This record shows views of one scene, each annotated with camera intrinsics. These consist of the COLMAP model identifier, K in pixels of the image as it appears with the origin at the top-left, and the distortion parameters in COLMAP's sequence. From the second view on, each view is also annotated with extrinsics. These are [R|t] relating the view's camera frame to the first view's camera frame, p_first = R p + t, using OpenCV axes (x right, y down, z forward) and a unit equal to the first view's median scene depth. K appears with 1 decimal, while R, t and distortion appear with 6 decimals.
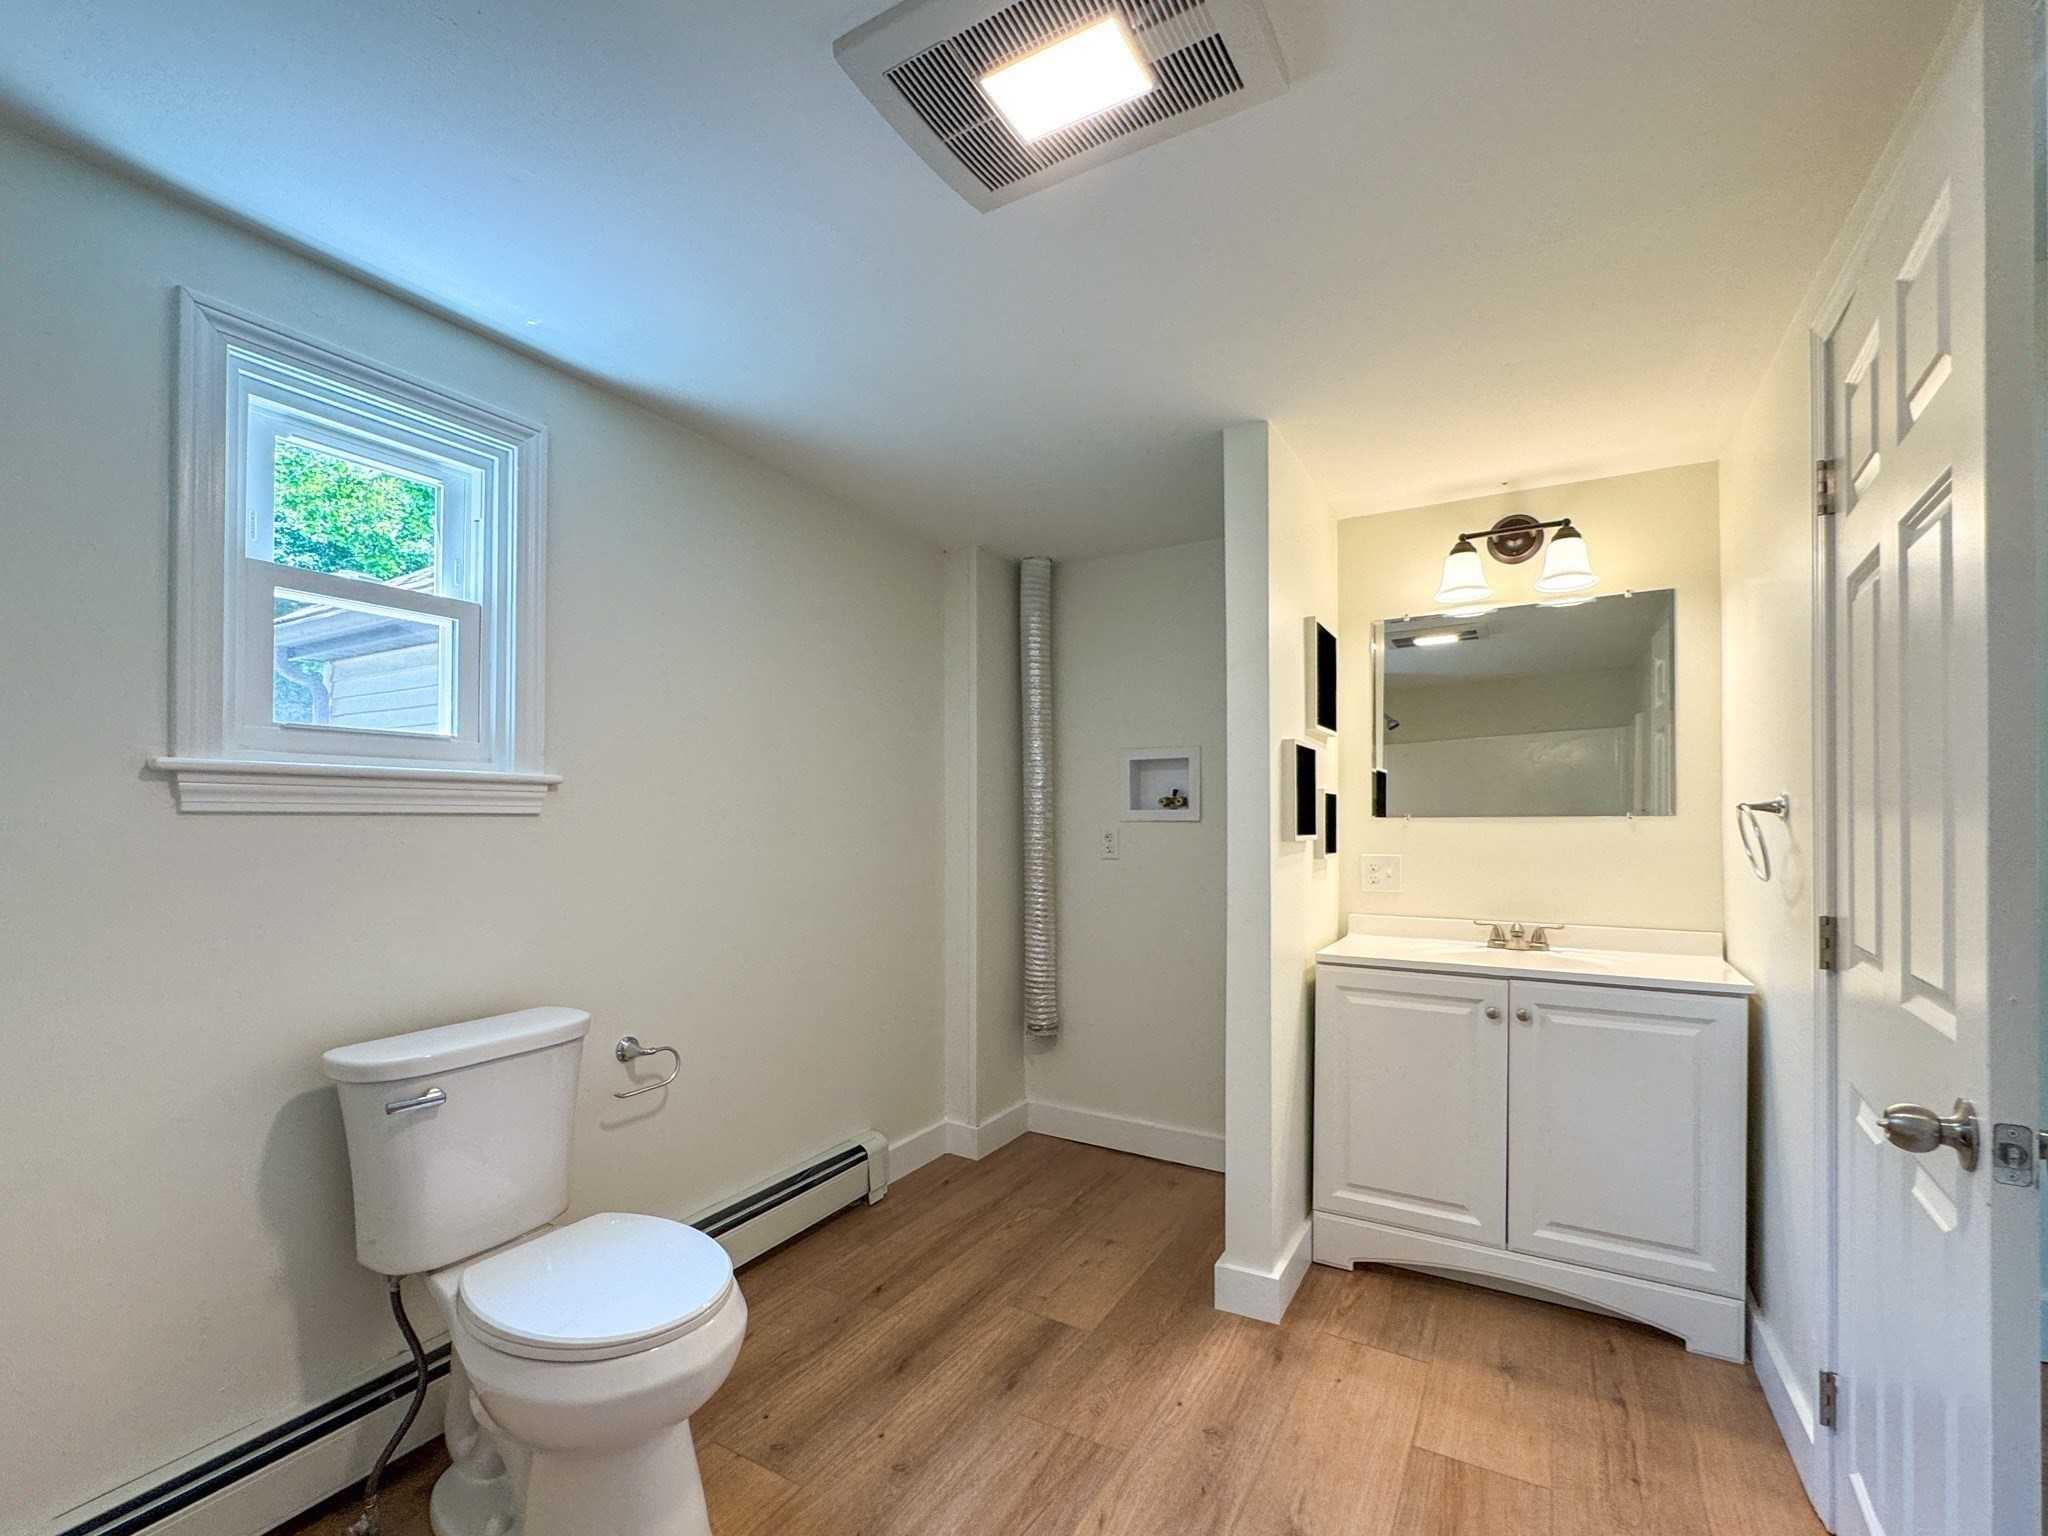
lens RADIAL K [[929.6, 0, 977.7], [0, 929.6, 809.4], [0, 0, 1]] dist [0.001044, 0.000538]
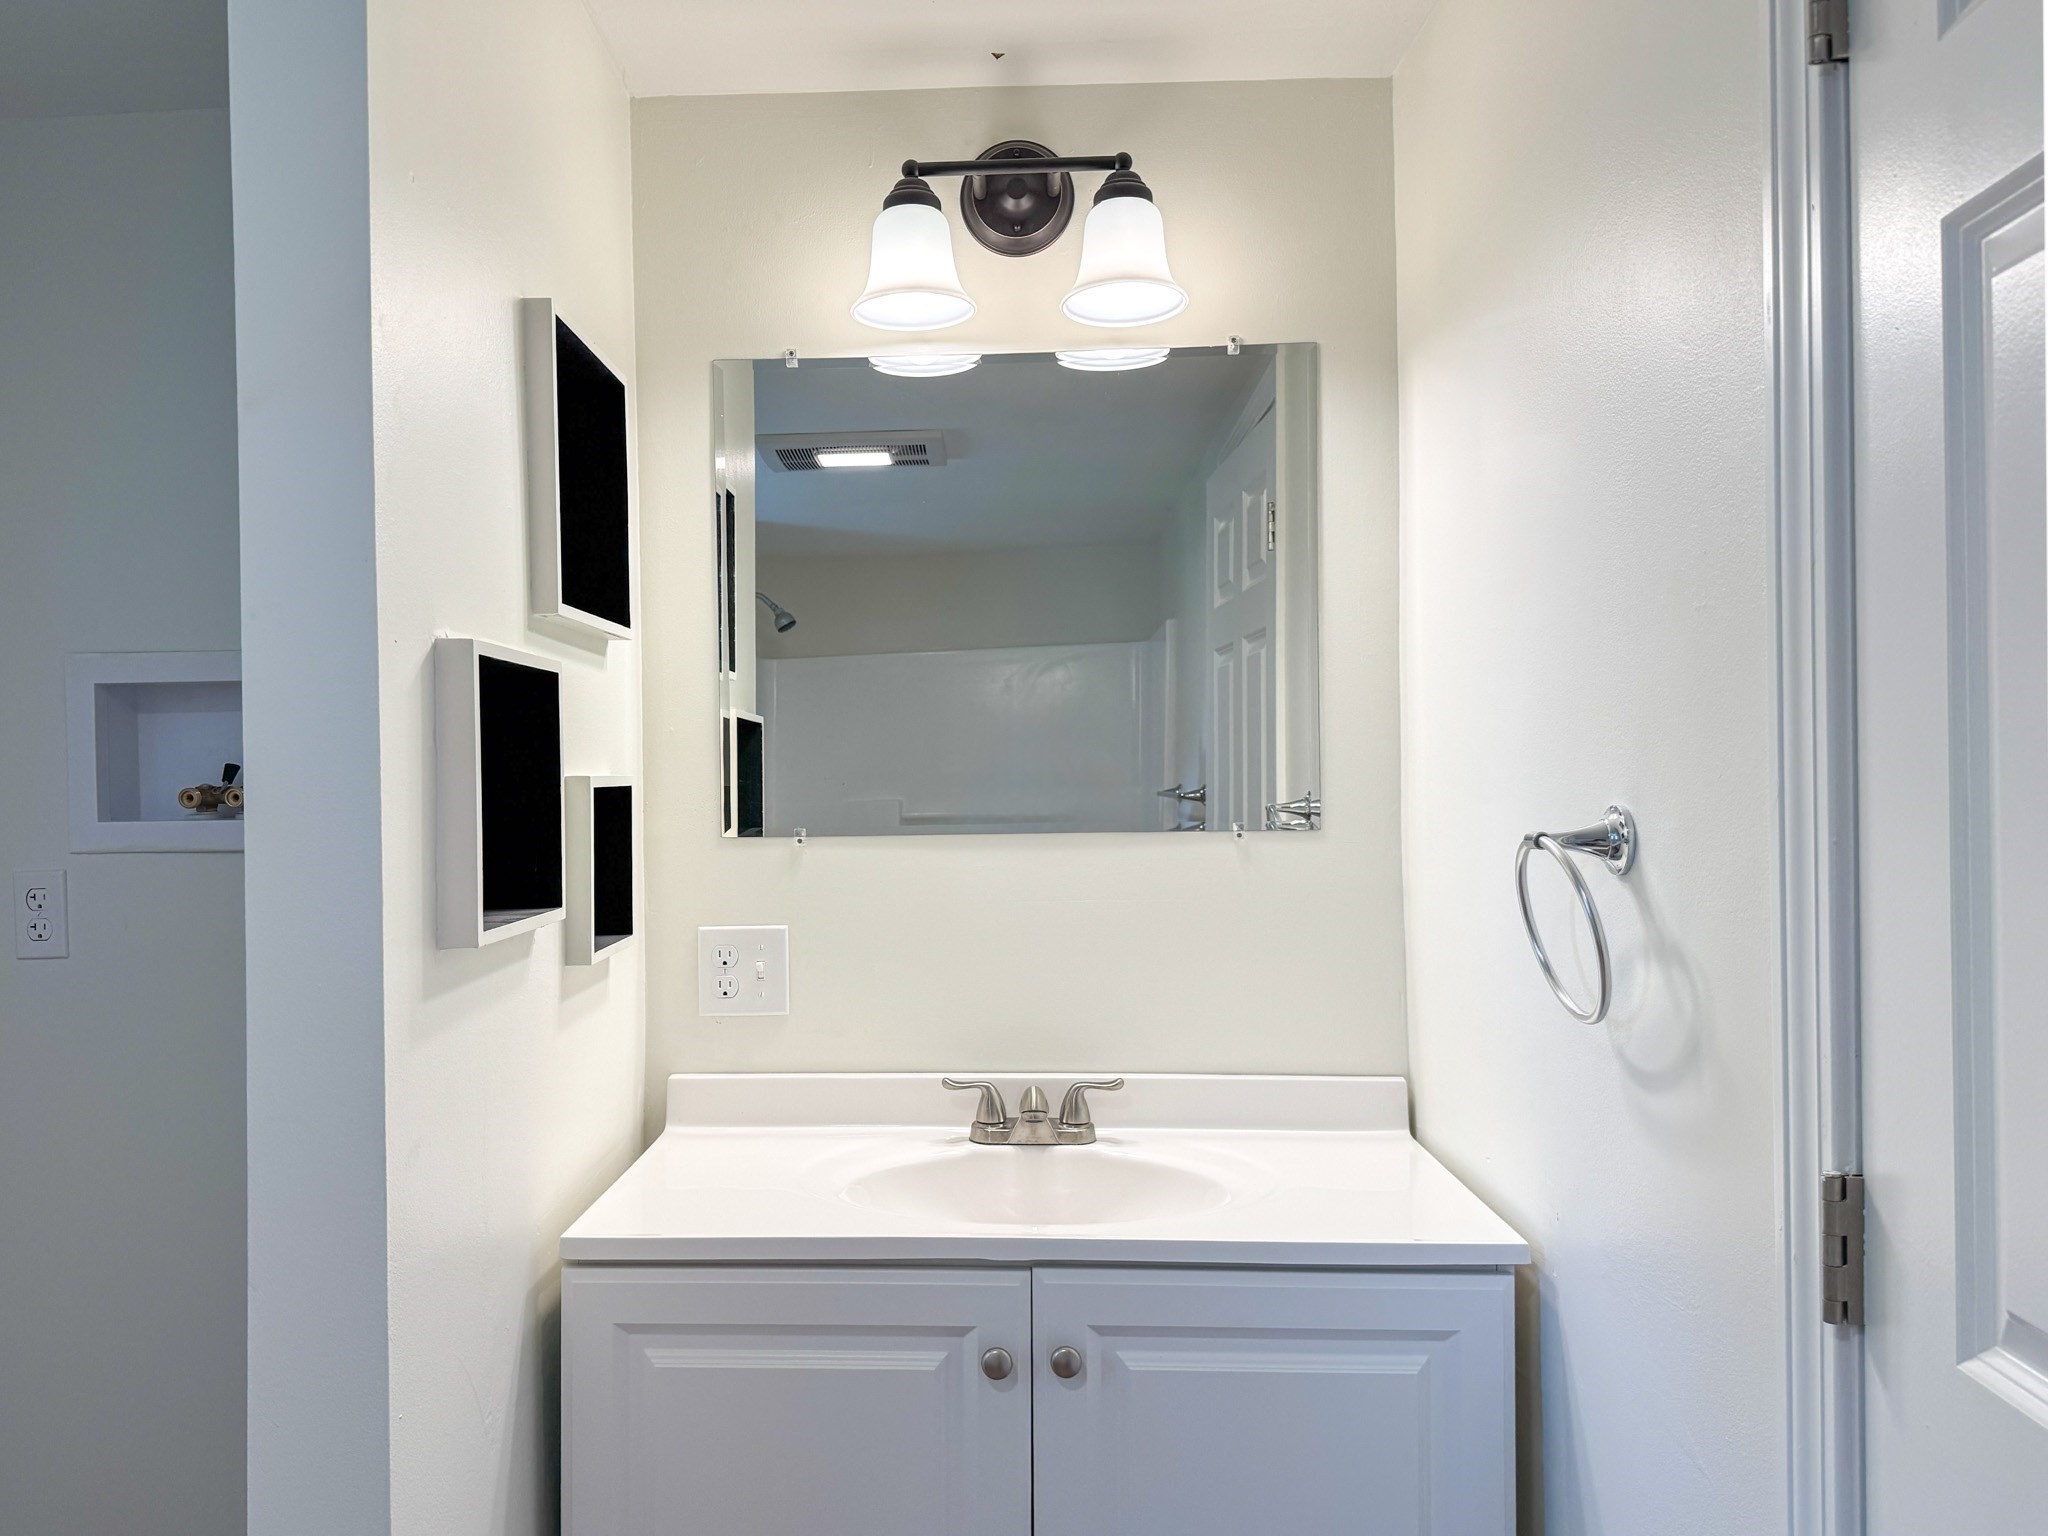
lens RADIAL K [[1438.6, 0, 1024.0], [0, 1438.6, 768.0], [0, 0, 1]] dist [0.069138, -0.120323]
pose [[0.841659, -0.013480, 0.539842, 0.220261], [0.008050, 0.999890, 0.012418, -0.032942], [-0.539950, -0.006106, 0.841675, 0.445139]]
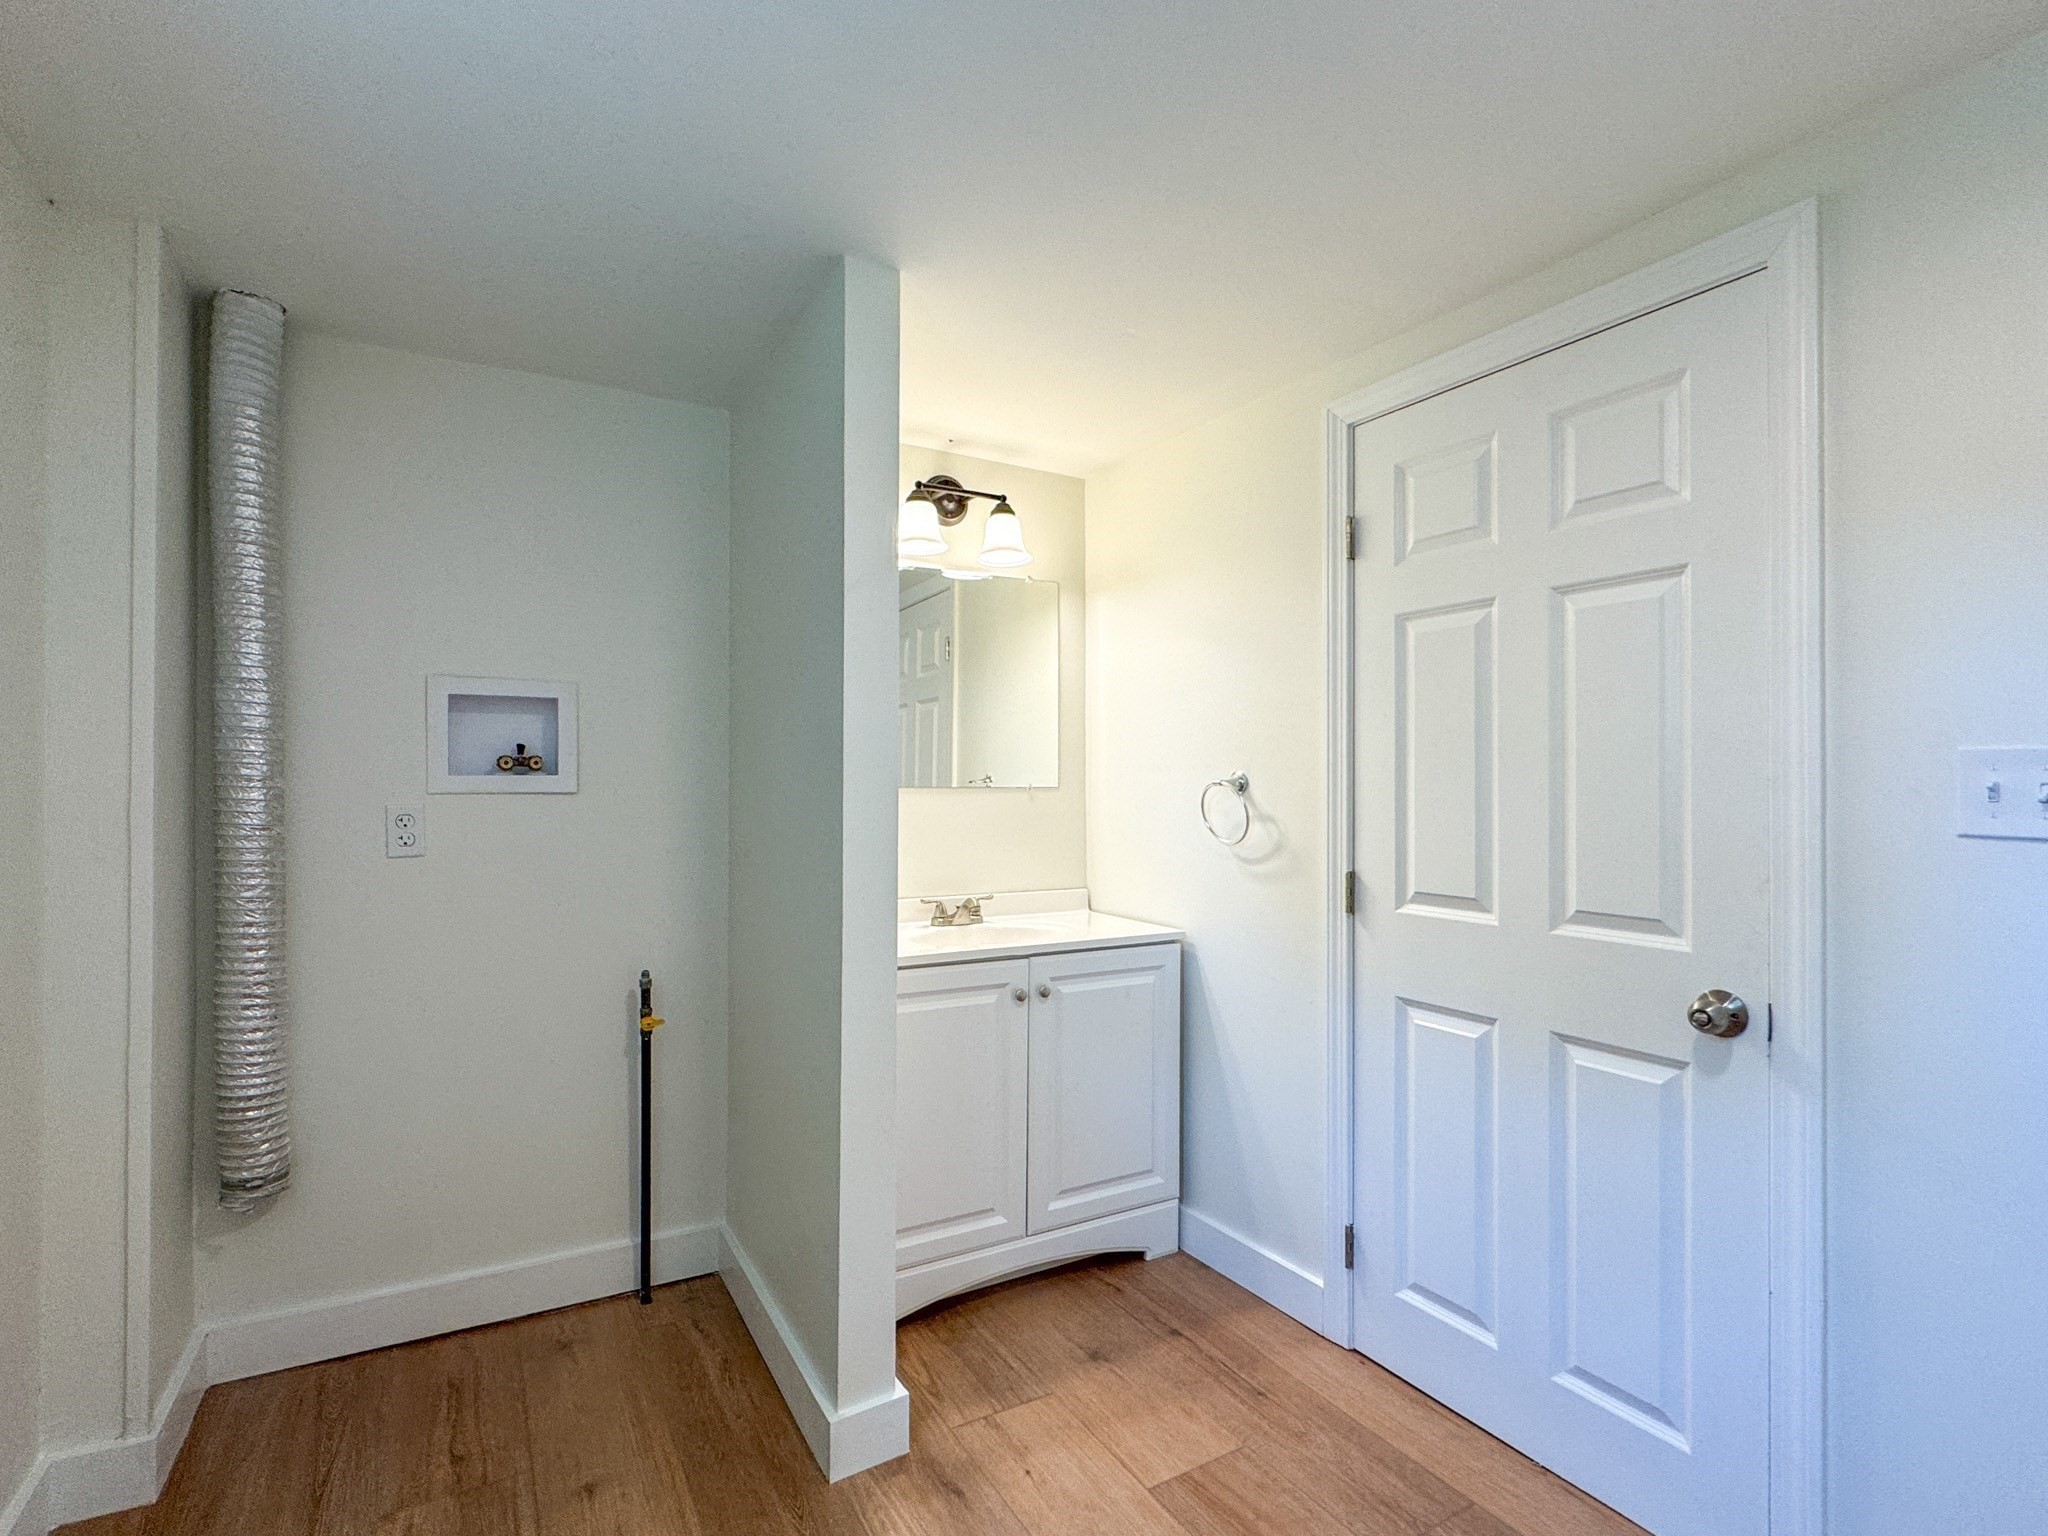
lens RADIAL K [[1004.7, 0, 904.9], [0, 1004.7, 780.0], [0, 0, 1]] dist [0.001294, -0.001029]
pose [[0.467930, 0.004041, 0.883756, -0.379905], [-0.014449, 0.999891, 0.003078, -0.003482], [-0.883647, -0.014209, 0.467937, 0.570450]]
